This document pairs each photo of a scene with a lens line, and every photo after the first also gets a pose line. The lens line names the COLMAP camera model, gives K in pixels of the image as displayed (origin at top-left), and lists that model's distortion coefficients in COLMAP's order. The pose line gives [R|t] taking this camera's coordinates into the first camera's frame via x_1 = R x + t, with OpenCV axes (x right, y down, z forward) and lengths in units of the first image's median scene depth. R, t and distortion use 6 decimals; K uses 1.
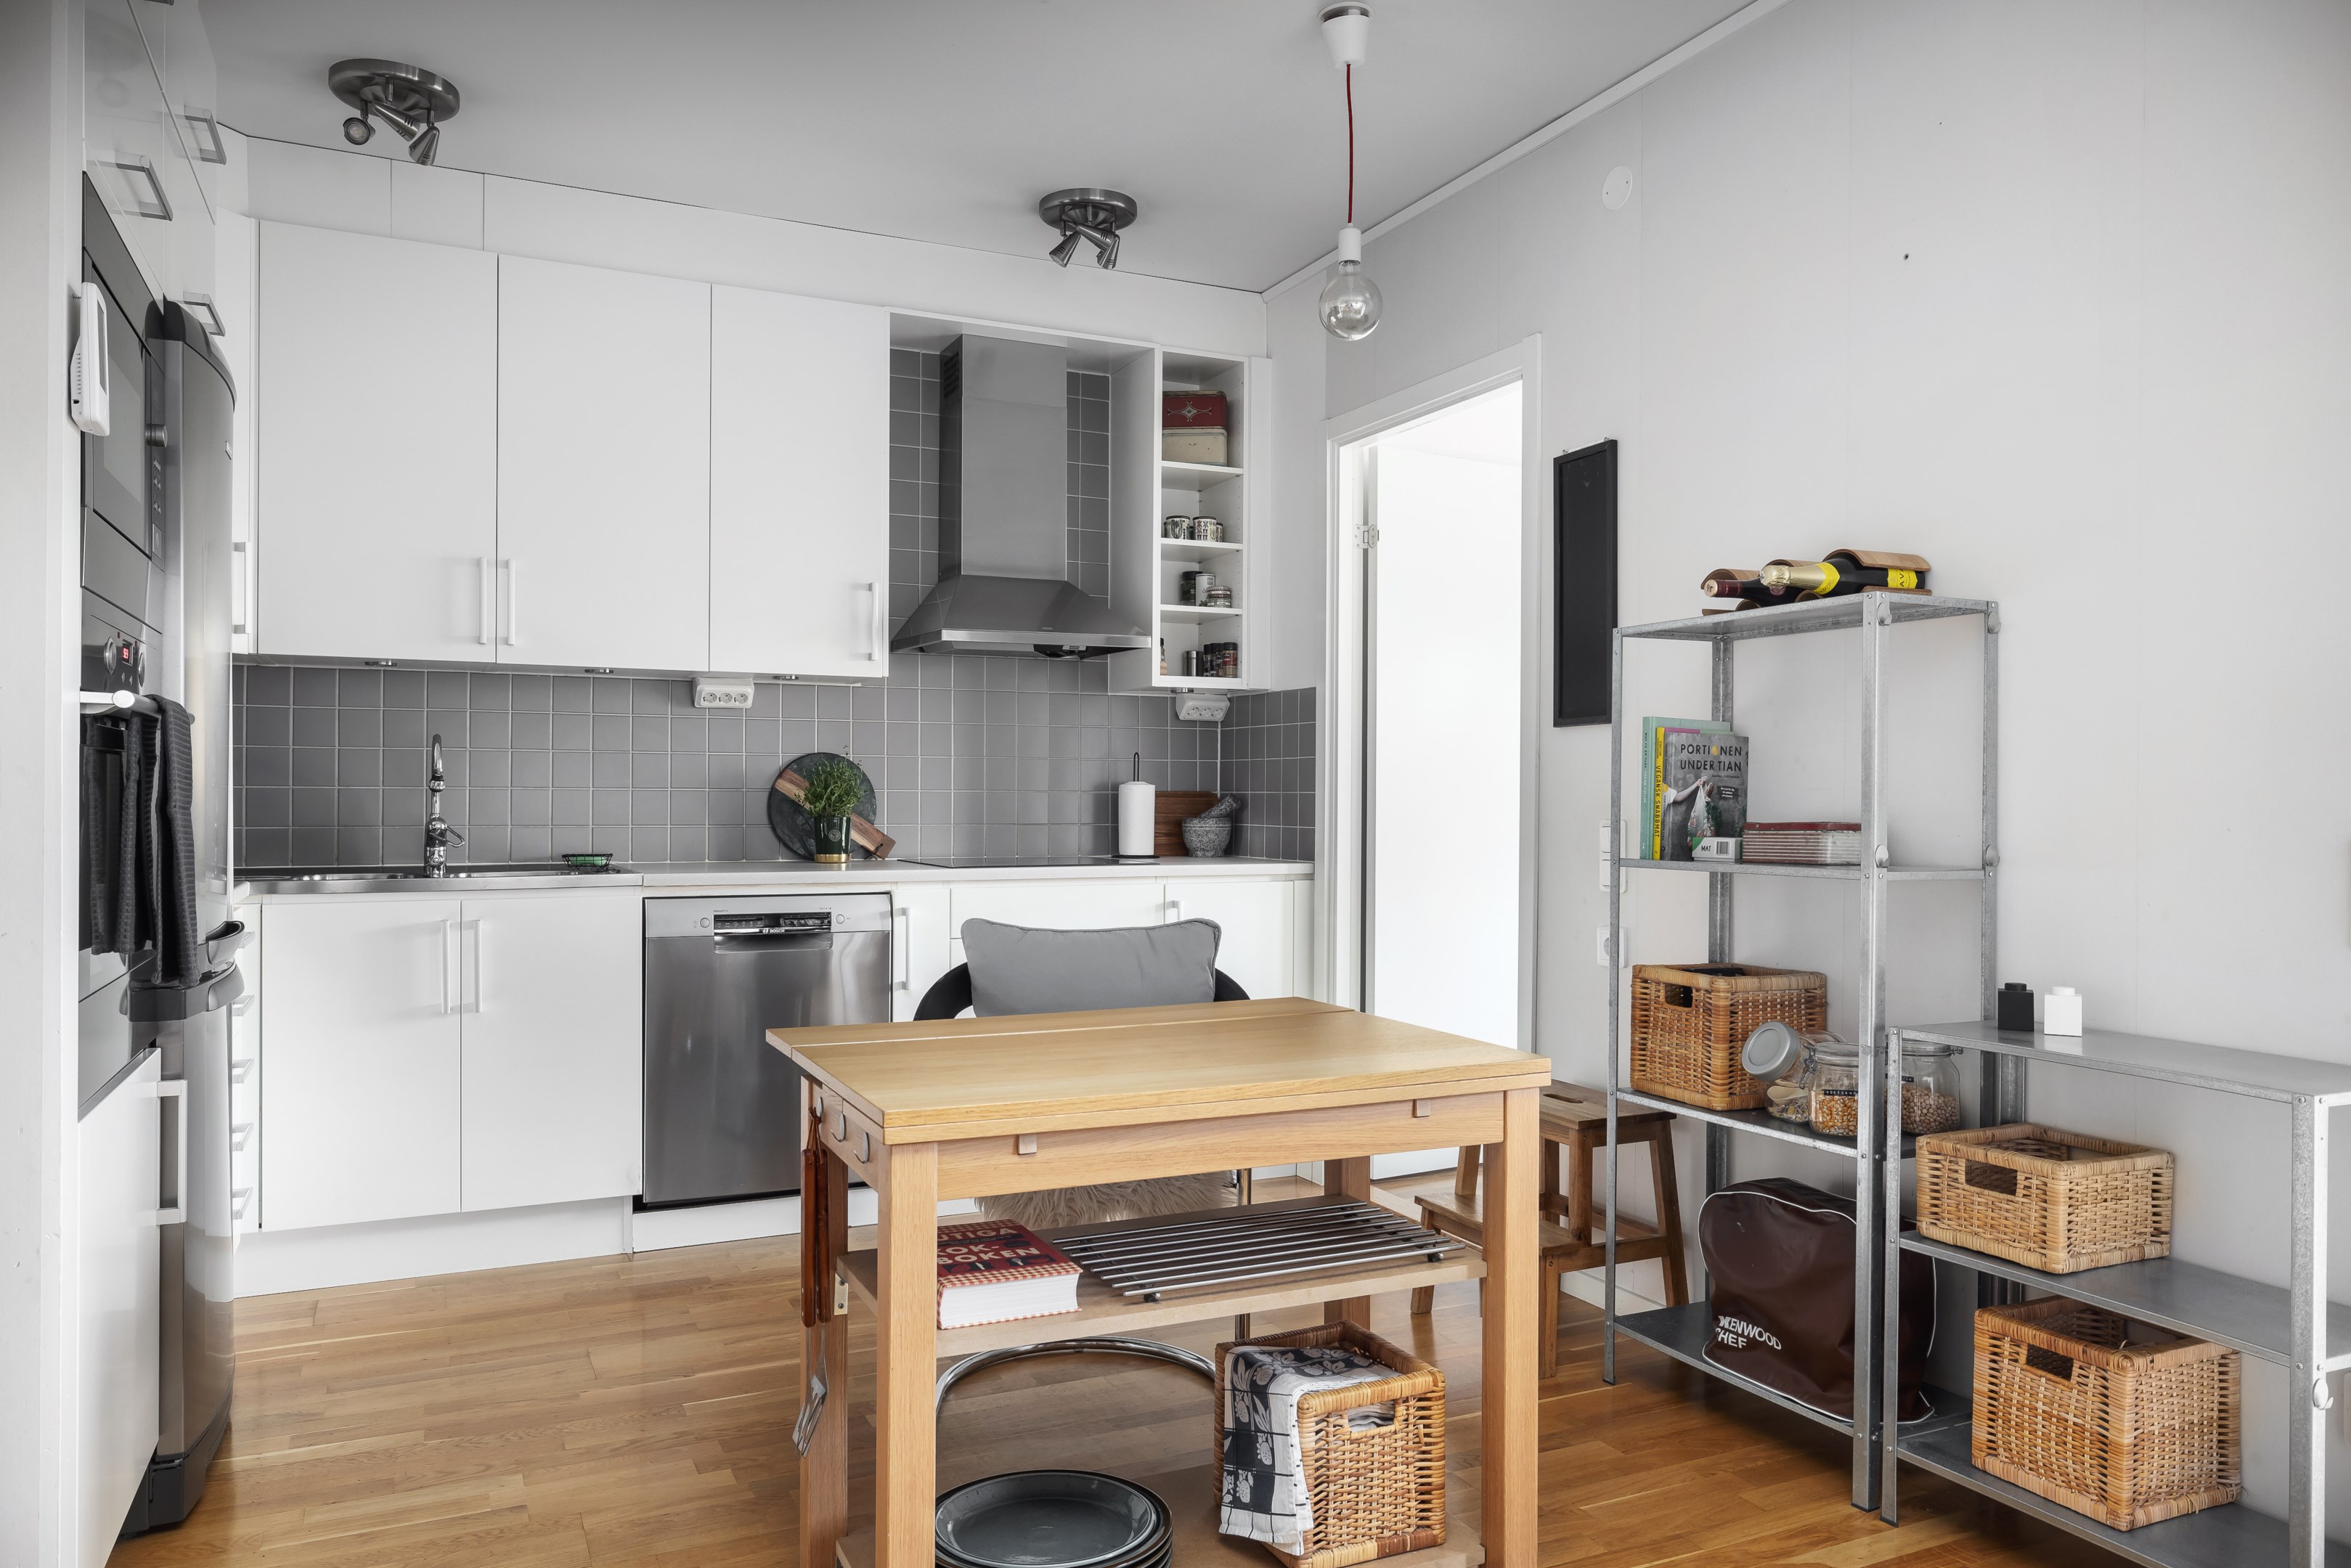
lens RADIAL K [[1601.9, 0, 1176.3], [0, 1601.9, 797.8], [0, 0, 1]] dist [-0.011134, -0.001885]
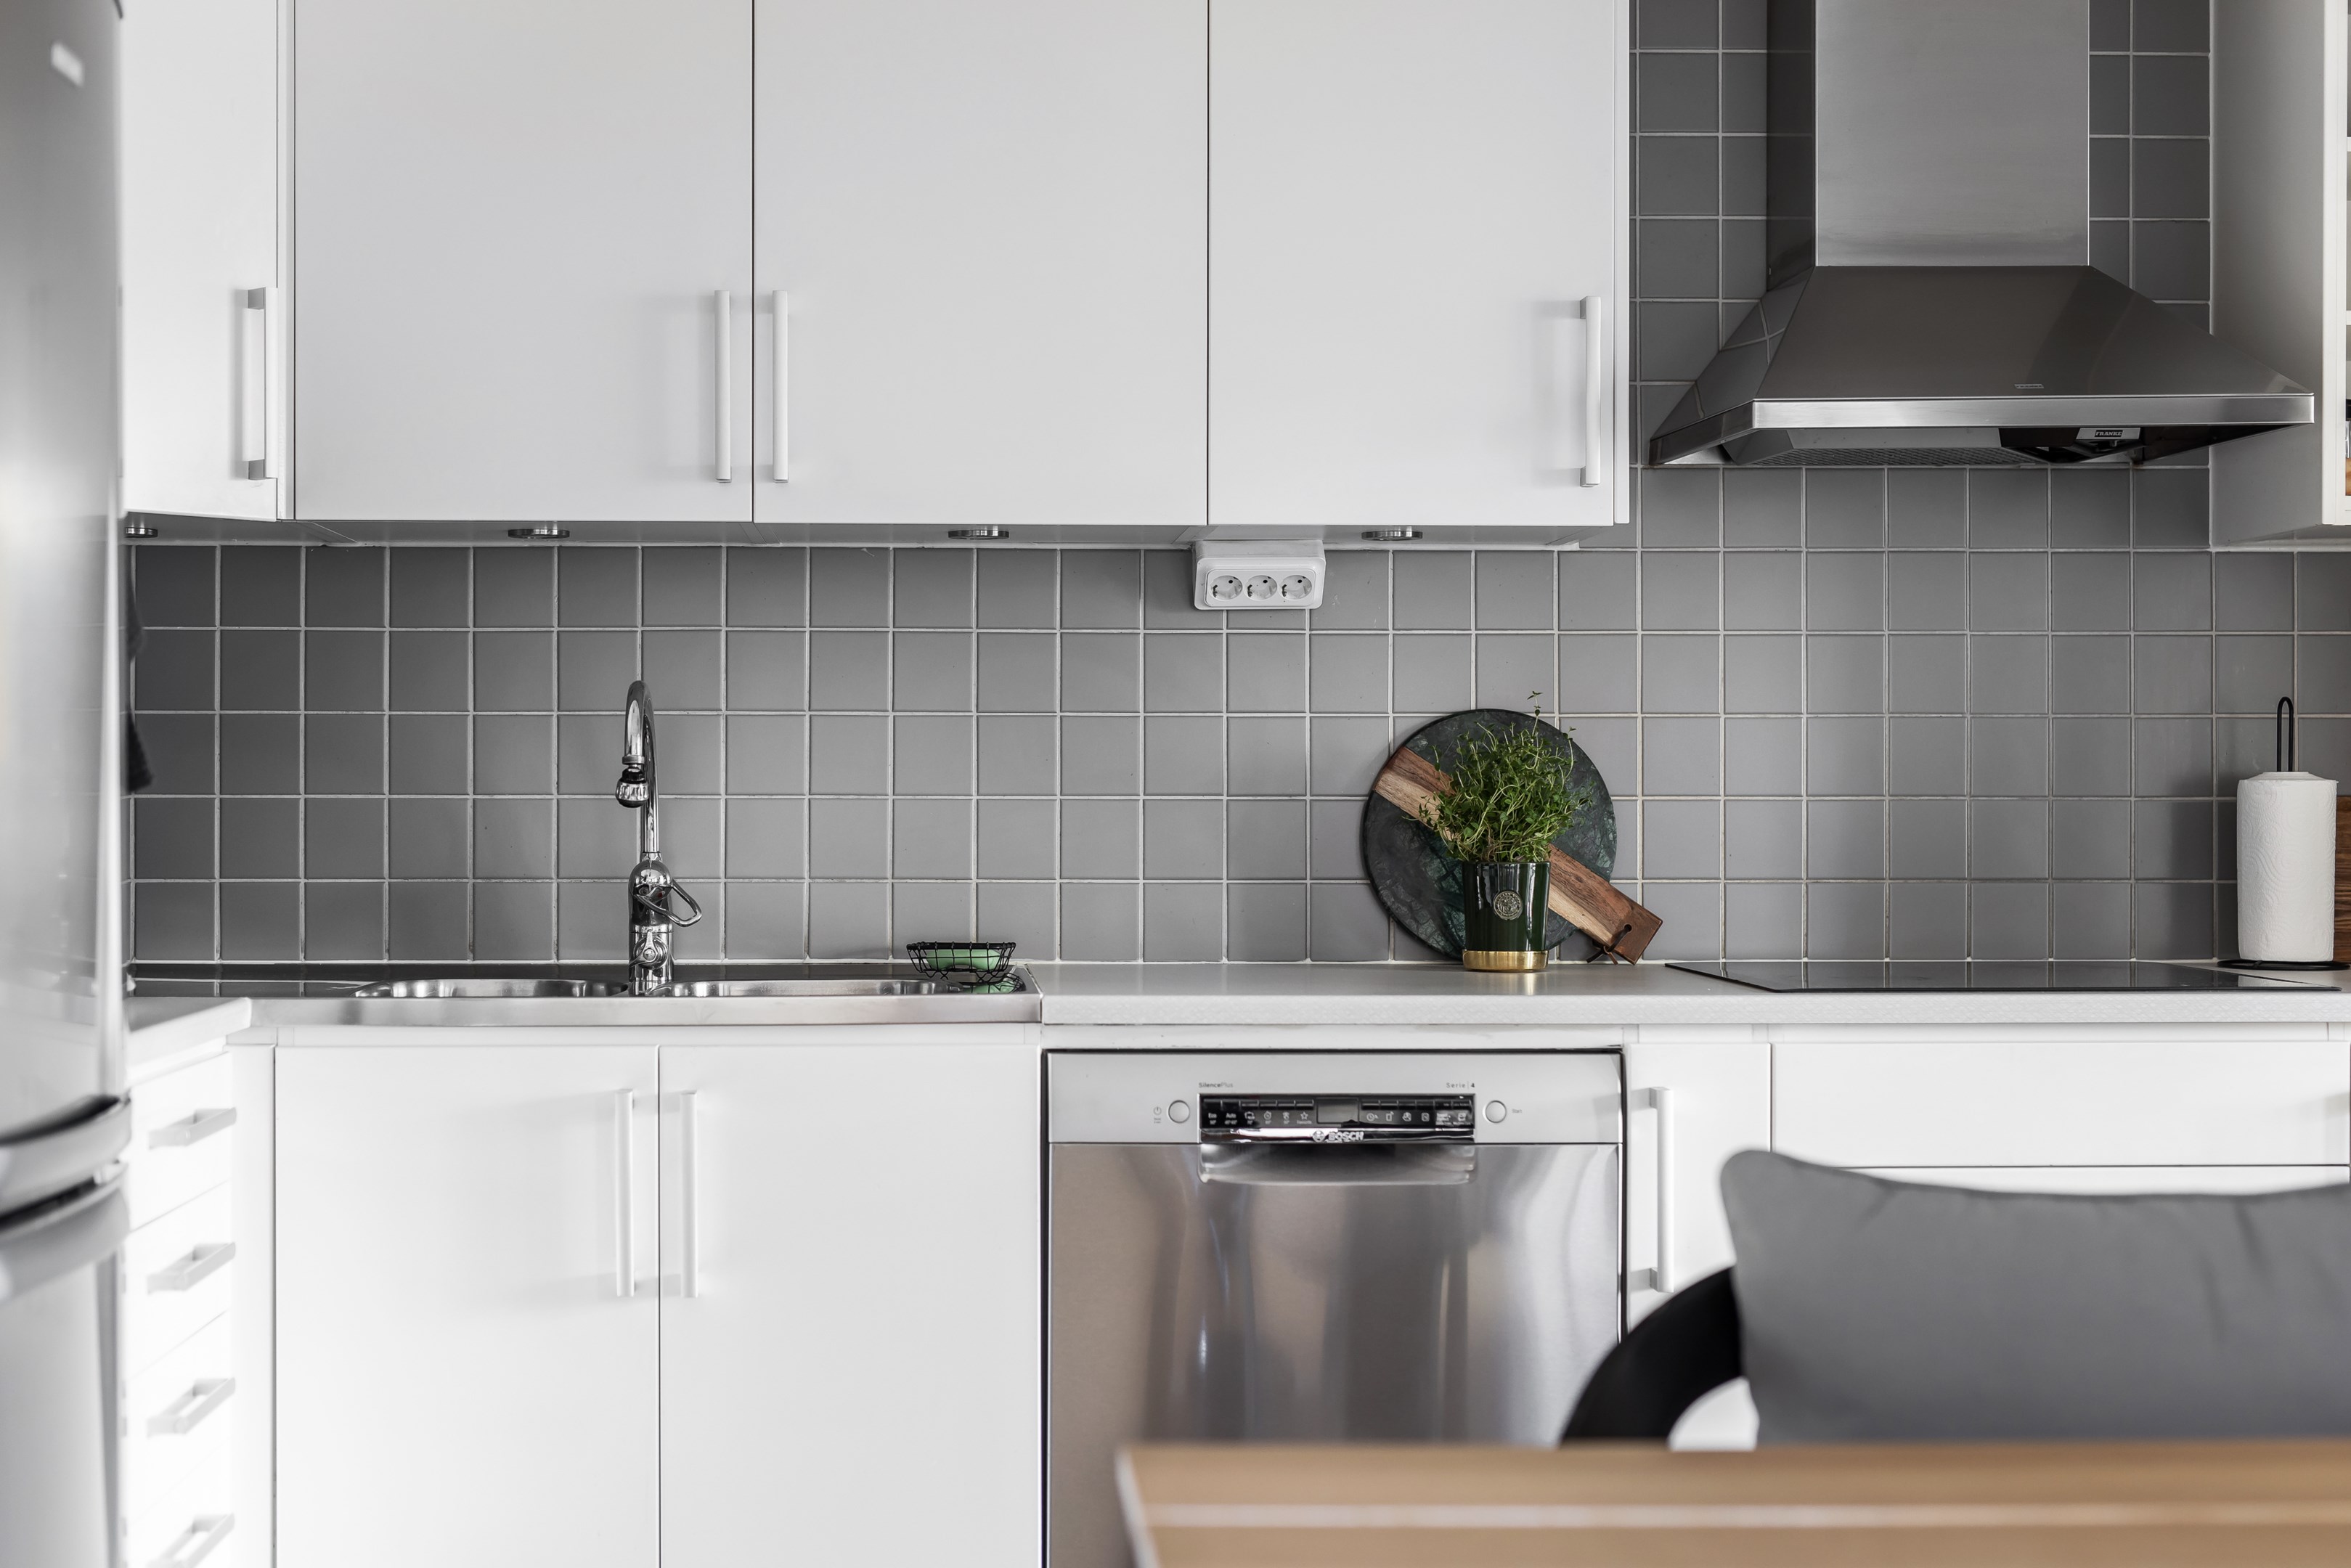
lens RADIAL K [[3042.0, 0, 1173.0], [0, 3042.0, 766.2], [0, 0, 1]] dist [-0.006570, 0.000000]
pose [[0.912184, -0.006415, -0.409731, 0.034137], [0.003393, 0.999961, -0.008101, -0.006977], [0.409767, 0.006000, 0.912170, 0.238523]]
